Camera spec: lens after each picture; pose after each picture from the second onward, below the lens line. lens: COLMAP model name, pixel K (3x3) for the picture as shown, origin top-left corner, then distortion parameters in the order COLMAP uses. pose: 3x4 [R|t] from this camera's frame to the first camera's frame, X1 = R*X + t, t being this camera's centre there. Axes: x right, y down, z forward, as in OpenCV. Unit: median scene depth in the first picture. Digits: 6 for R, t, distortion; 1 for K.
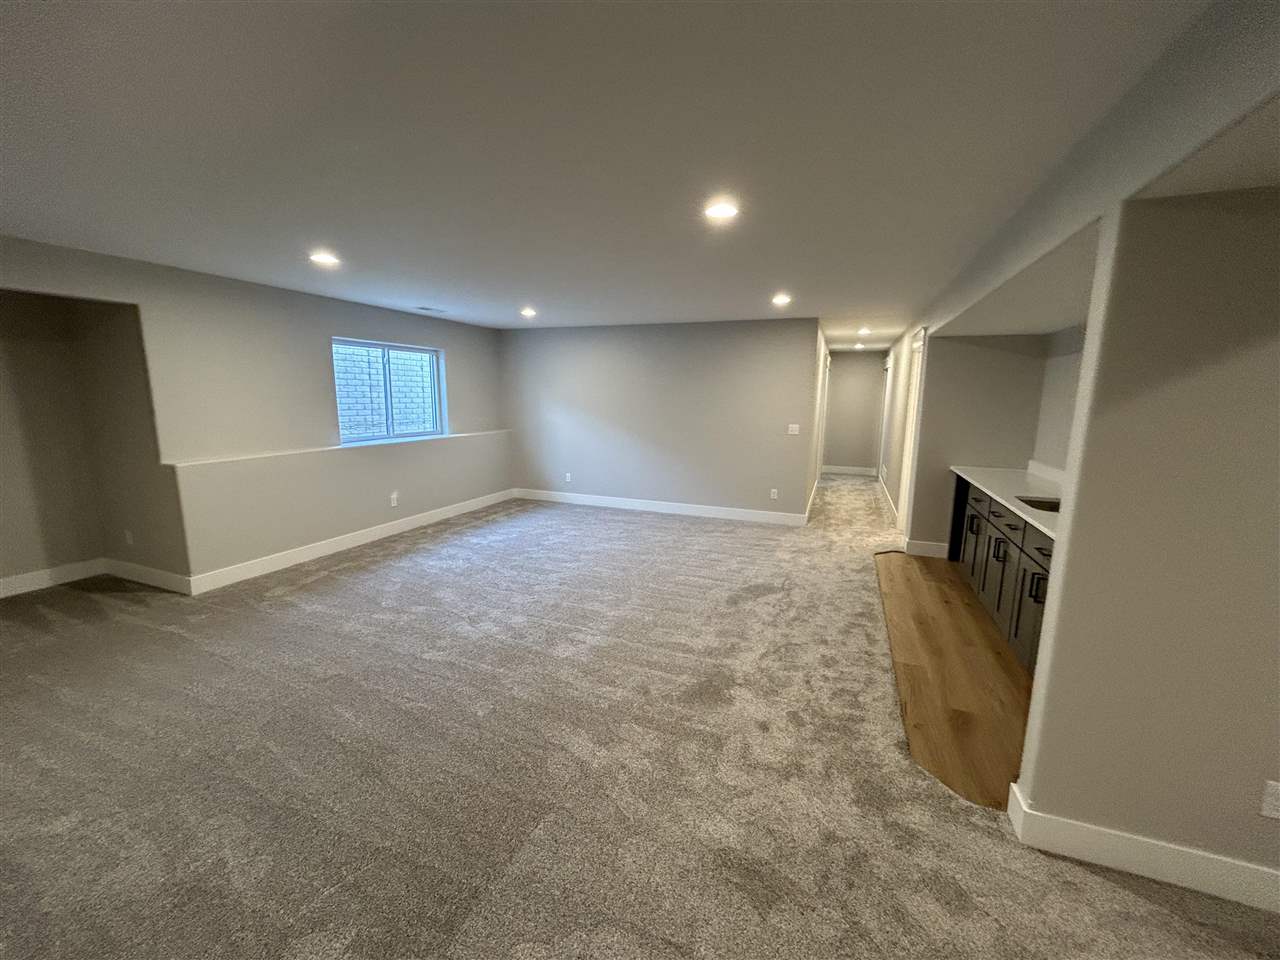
lens RADIAL K [[511.8, 0, 645.9], [0, 511.8, 476.9], [0, 0, 1]] dist [-0.002807, -0.001680]
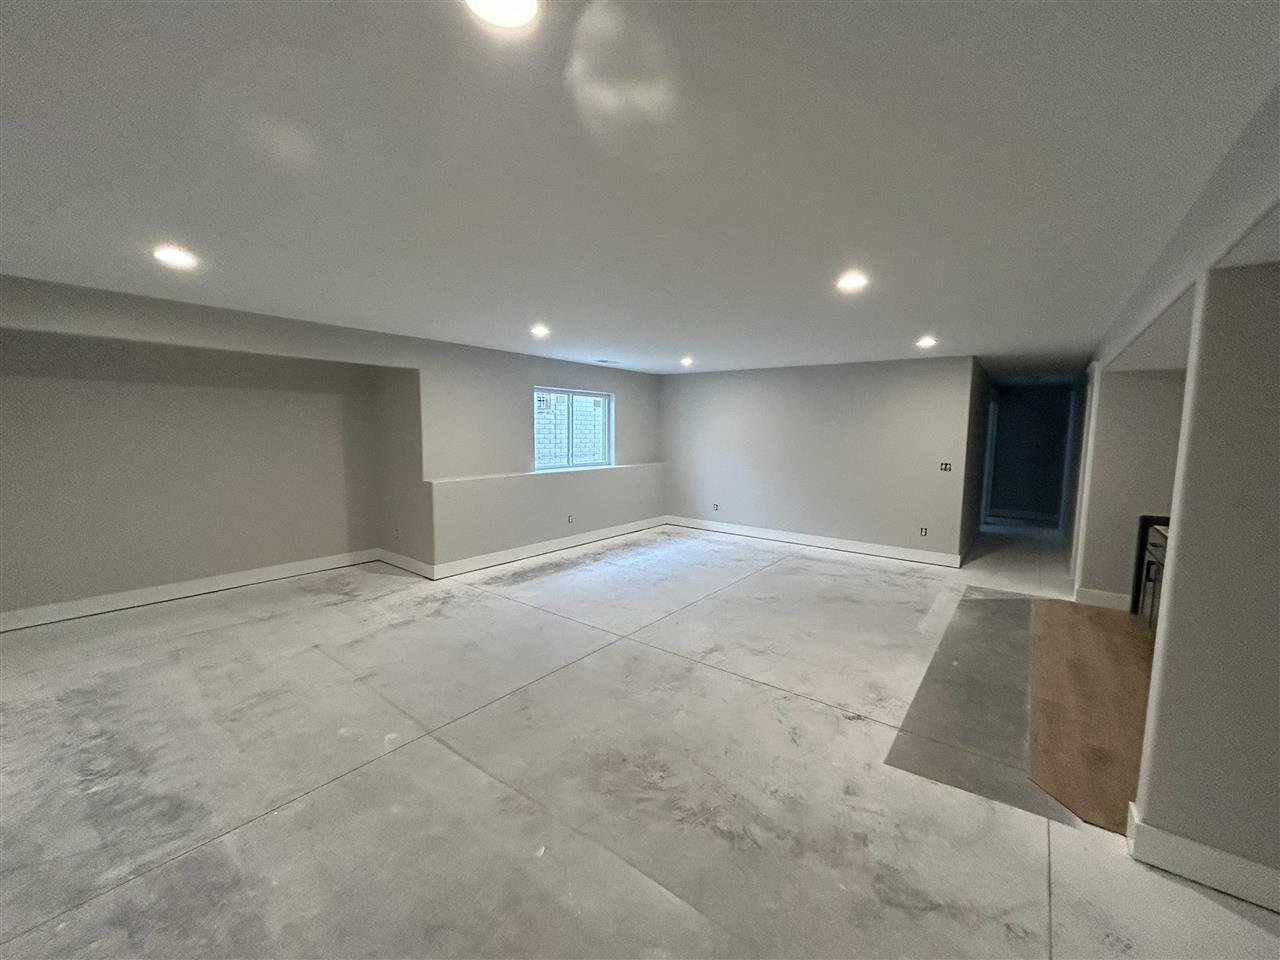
lens RADIAL K [[511.8, 0, 647.8], [0, 511.8, 482.7], [0, 0, 1]] dist [-0.002807, -0.001680]
pose [[0.960370, 0.028235, -0.277293, 0.014006], [-0.044315, 0.997669, -0.051895, 0.016389], [0.275182, 0.062126, 0.959383, -0.117826]]
